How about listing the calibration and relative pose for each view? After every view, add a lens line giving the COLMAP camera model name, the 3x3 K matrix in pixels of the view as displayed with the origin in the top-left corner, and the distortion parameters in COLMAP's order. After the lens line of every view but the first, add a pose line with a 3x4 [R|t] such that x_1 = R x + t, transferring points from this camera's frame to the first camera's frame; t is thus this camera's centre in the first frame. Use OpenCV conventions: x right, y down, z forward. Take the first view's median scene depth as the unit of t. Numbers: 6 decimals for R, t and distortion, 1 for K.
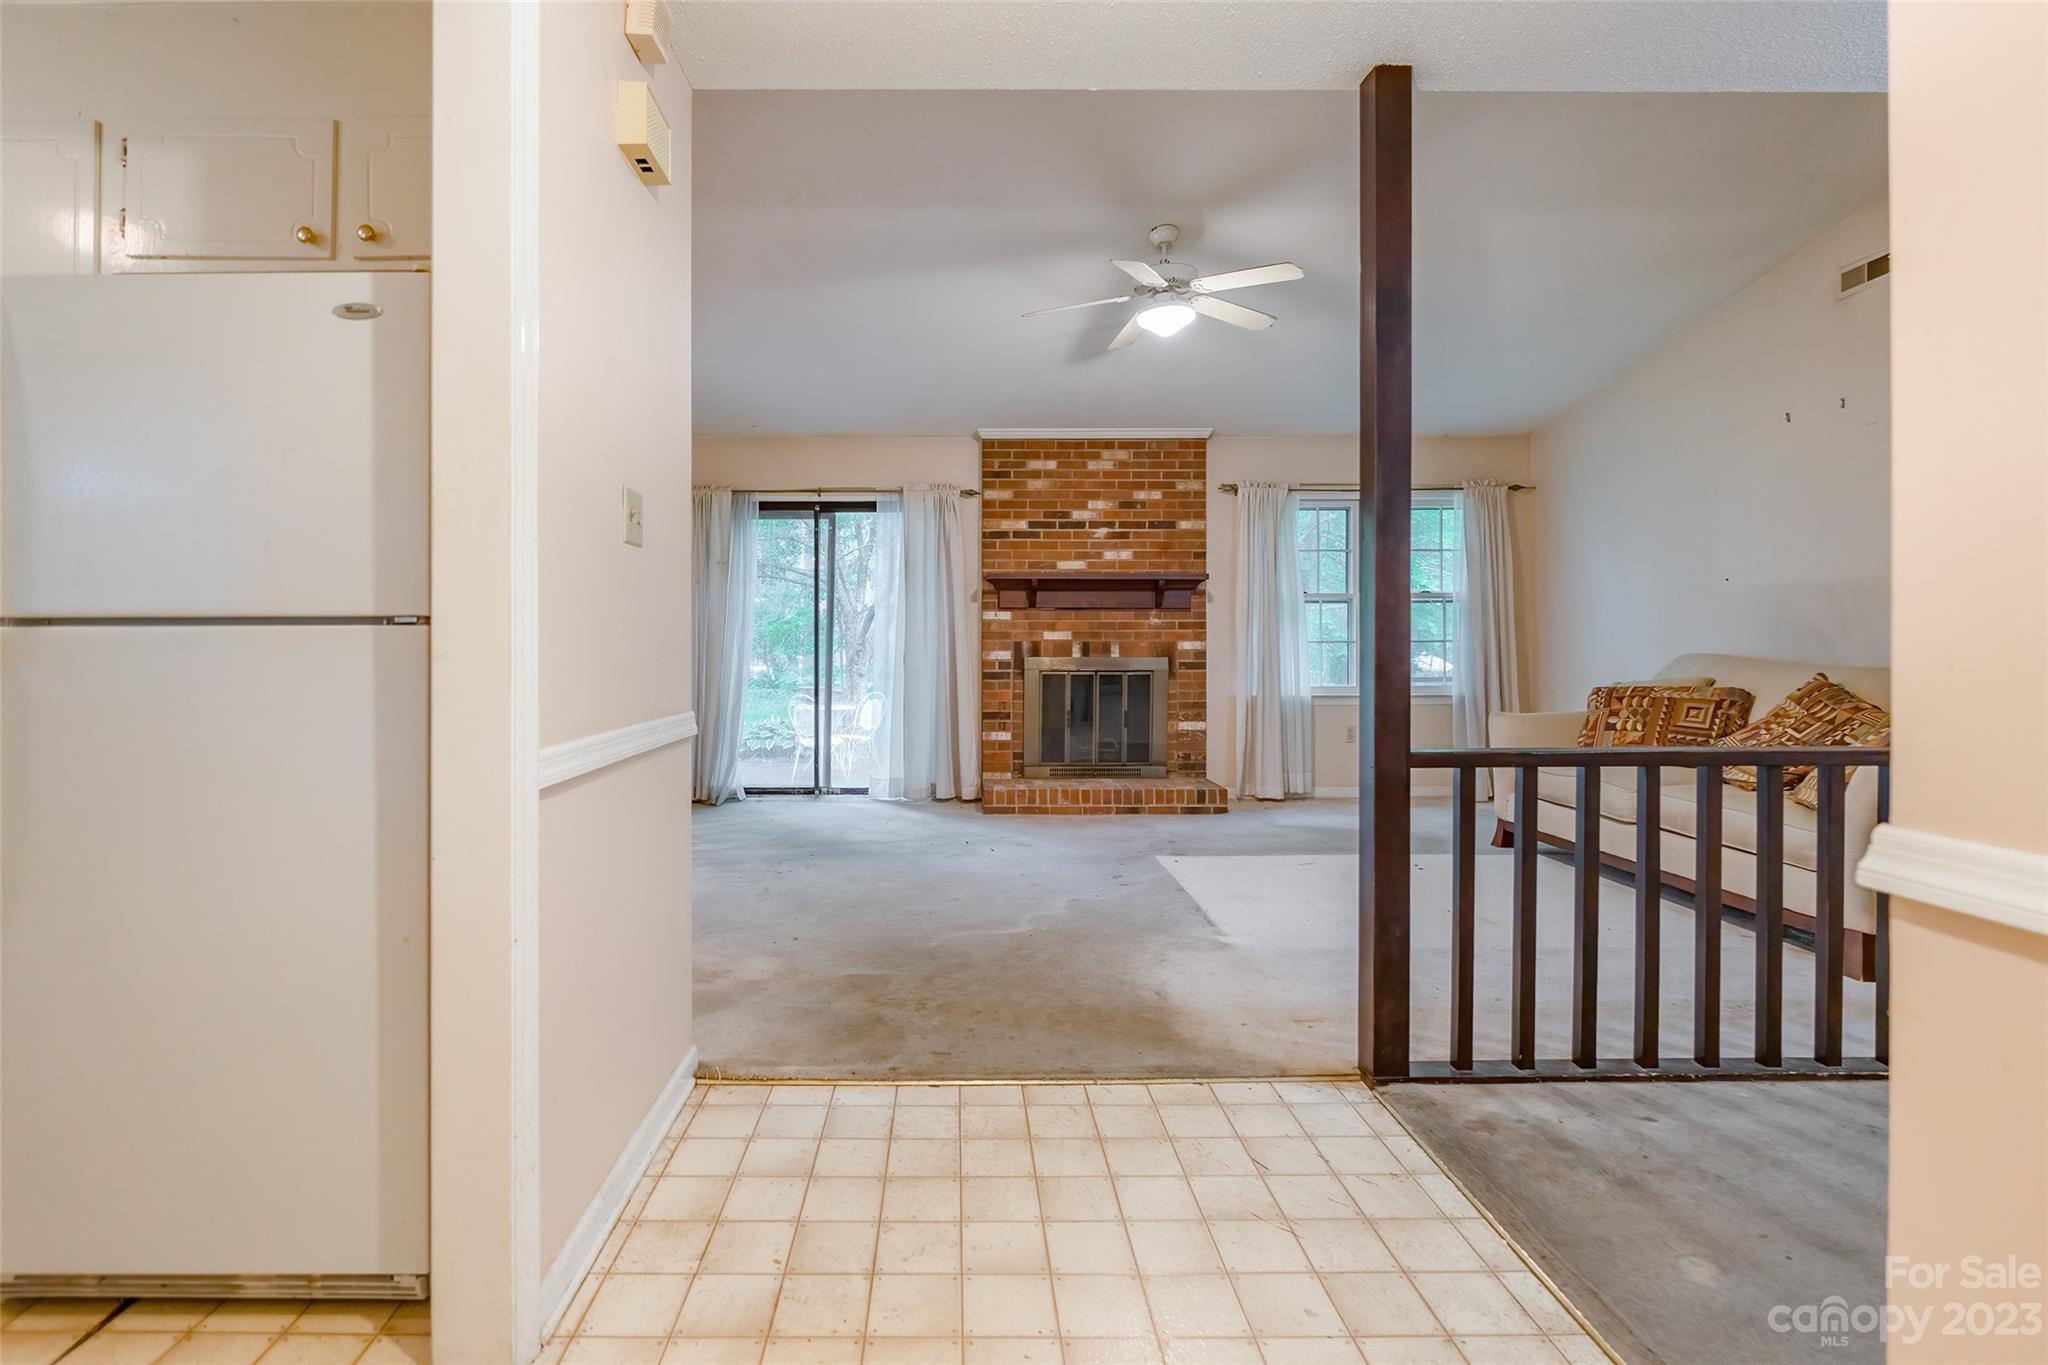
lens RADIAL K [[948.6, 0, 967.5], [0, 948.6, 657.2], [0, 0, 1]] dist [-0.011901, 0.000728]
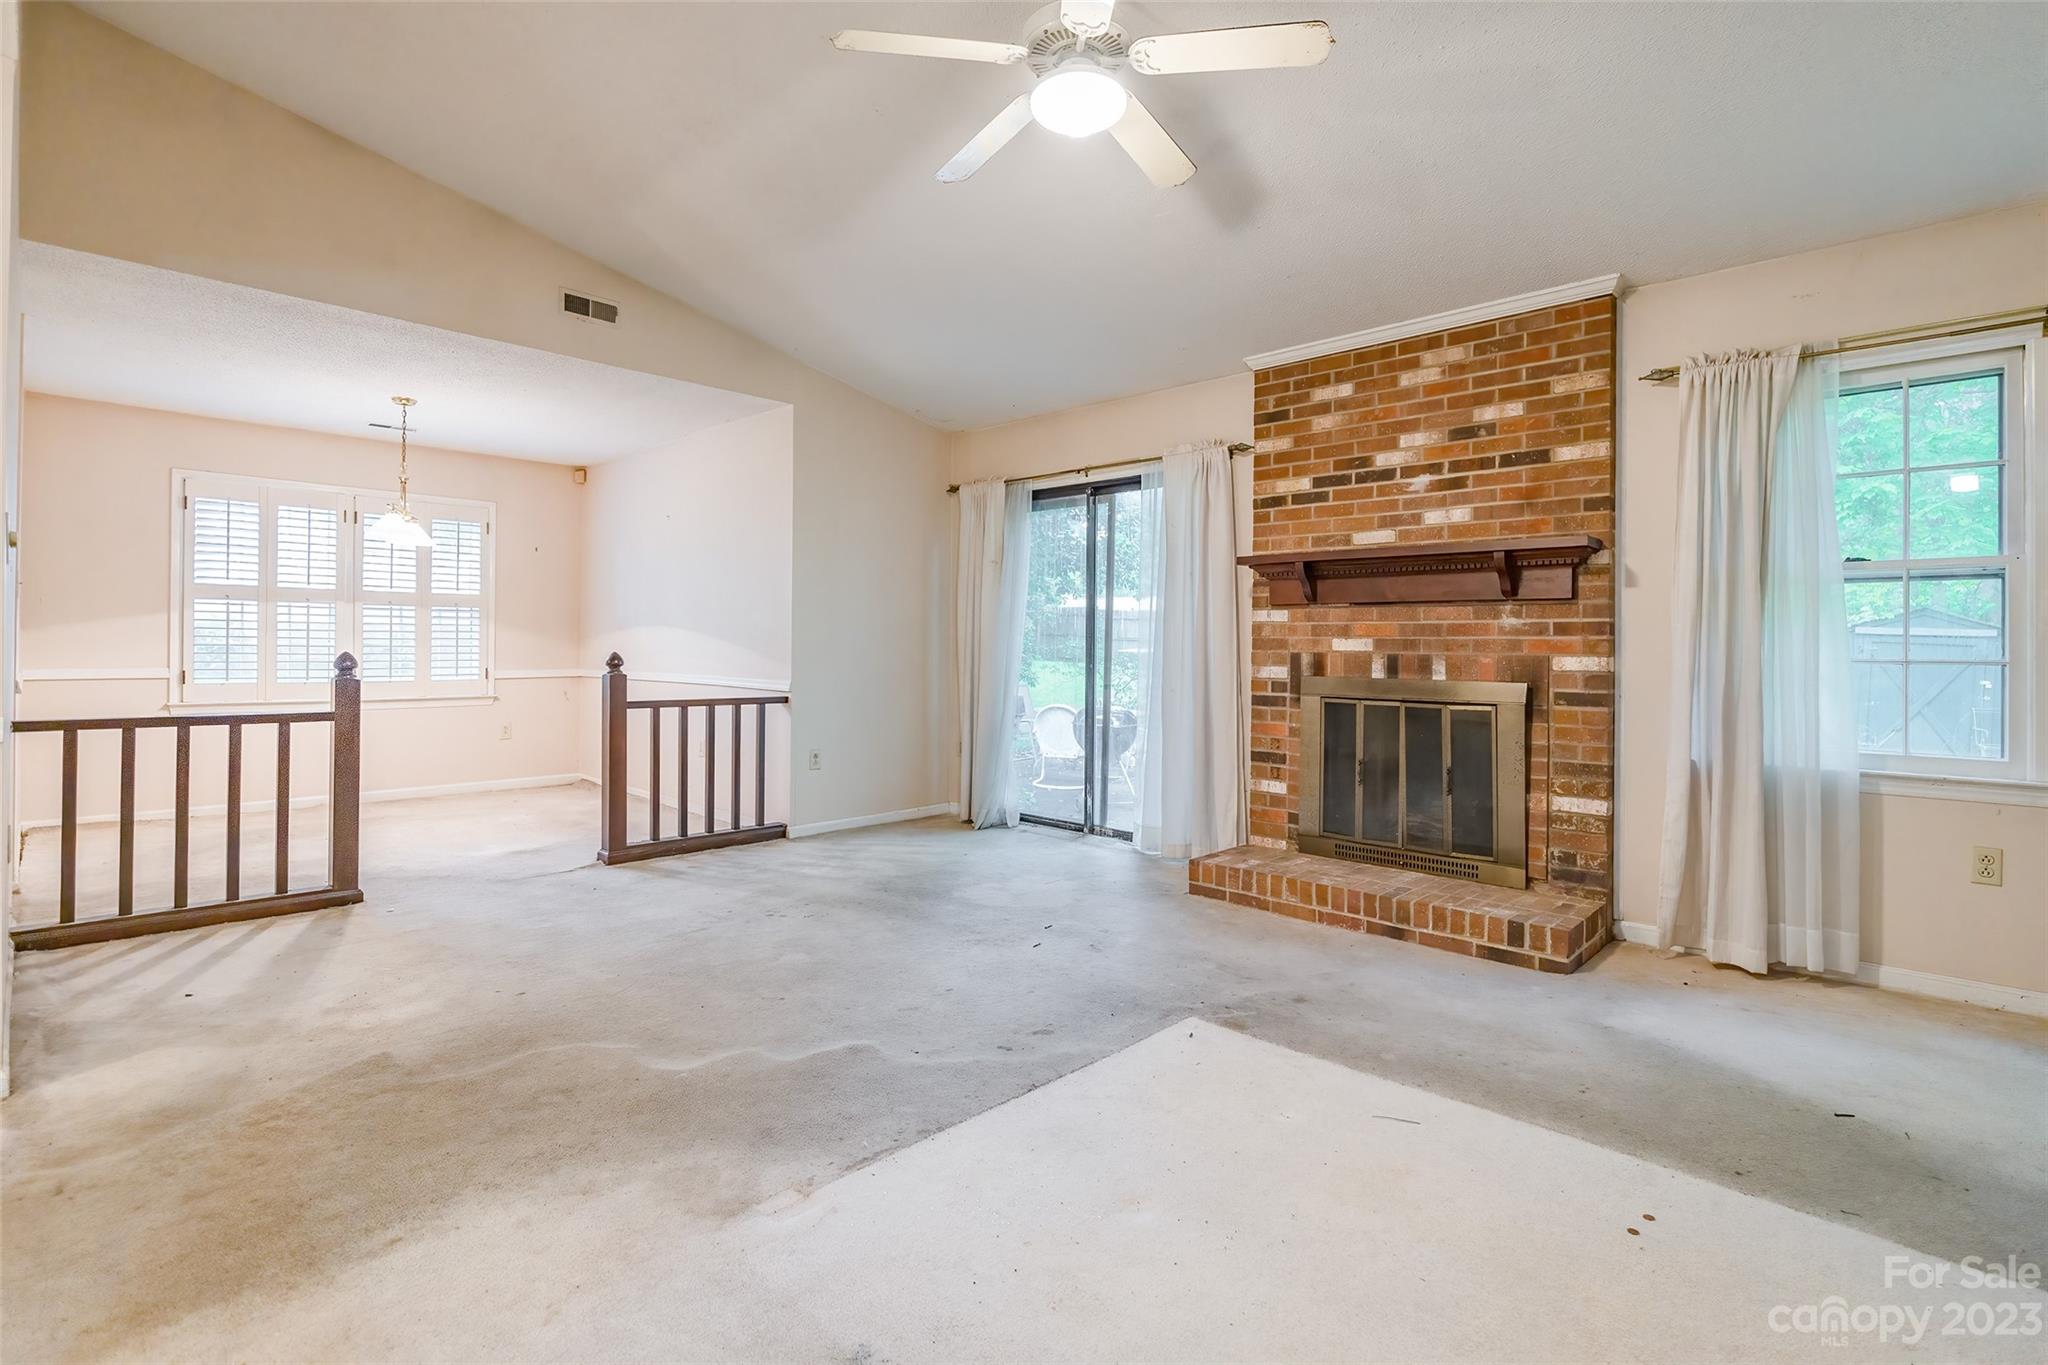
lens RADIAL K [[948.6, 0, 1046.3], [0, 948.6, 648.2], [0, 0, 1]] dist [-0.011901, 0.000728]
pose [[0.726807, 0.008569, -0.686788, 0.395375], [-0.022380, 0.999687, -0.011211, -0.008097], [0.686477, 0.023519, 0.726771, 0.371550]]
